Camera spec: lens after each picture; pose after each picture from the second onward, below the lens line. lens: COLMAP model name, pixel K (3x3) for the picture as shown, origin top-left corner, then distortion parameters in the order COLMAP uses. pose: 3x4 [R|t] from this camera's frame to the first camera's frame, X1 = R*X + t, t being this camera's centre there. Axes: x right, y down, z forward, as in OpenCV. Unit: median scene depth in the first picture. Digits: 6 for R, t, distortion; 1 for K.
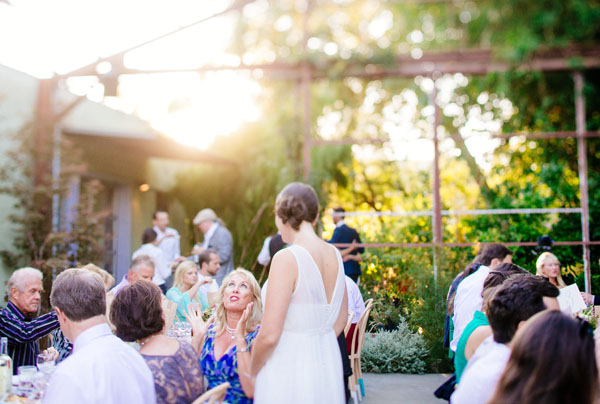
lens RADIAL K [[779.0, 0, 300.3], [0, 779.0, 201.8], [0, 0, 1]] dist [-0.002879, 0.000000]
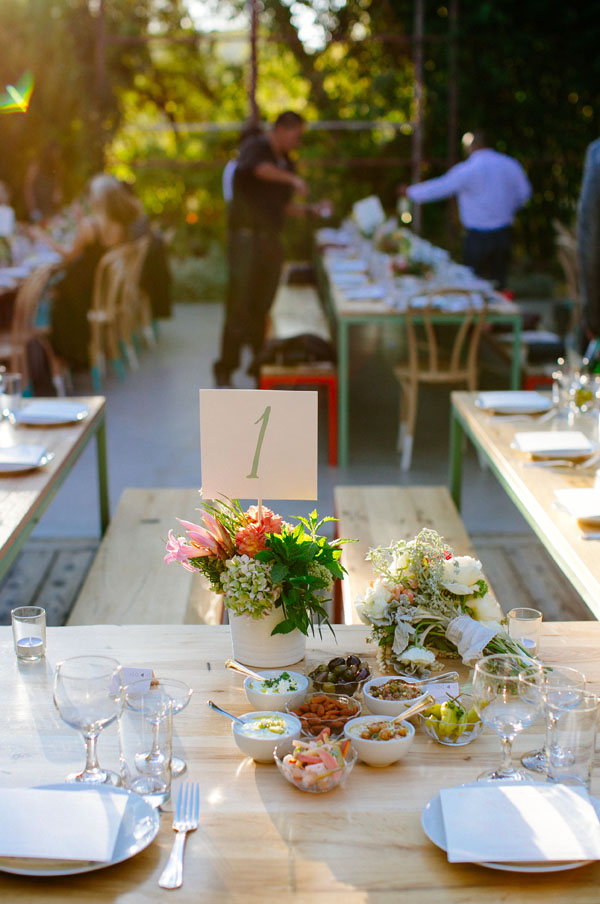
lens RADIAL K [[1288.8, 0, 300.7], [0, 1288.8, 451.8], [0, 0, 1]] dist [-0.006781, 0.000000]
pose [[0.978890, -0.043280, 0.199753, -0.039096], [-0.012381, 0.962973, 0.269315, -0.014135], [-0.204013, -0.266103, 0.942108, -0.241740]]
